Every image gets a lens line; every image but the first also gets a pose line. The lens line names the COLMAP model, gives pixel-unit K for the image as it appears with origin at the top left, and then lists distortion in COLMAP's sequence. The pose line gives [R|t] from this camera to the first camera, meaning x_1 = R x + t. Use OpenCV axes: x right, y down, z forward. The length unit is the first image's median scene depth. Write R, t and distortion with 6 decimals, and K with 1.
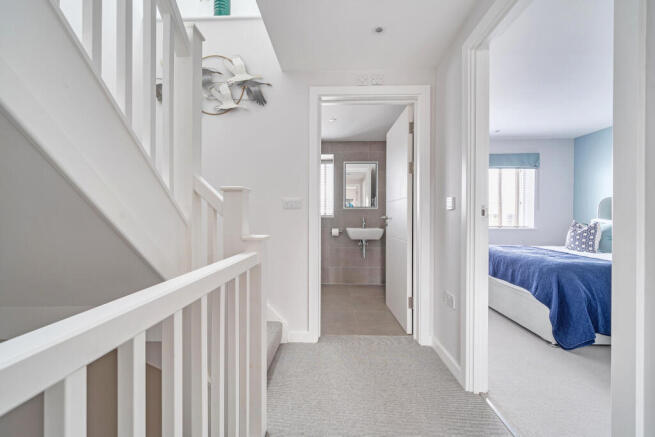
lens RADIAL K [[261.0, 0, 327.5], [0, 261.0, 218.5], [0, 0, 1]] dist [-0.000374, -0.000155]
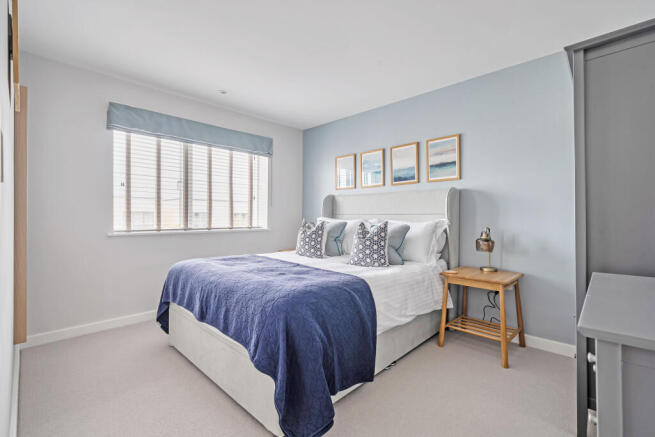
lens RADIAL K [[289.1, 0, 327.5], [0, 289.1, 218.5], [0, 0, 1]] dist [0.001568, 0.000147]
pose [[0.661250, -0.003219, 0.750159, 0.385428], [0.001287, 0.999994, 0.003157, 0.002314], [-0.750165, -0.001122, 0.661250, 0.423453]]
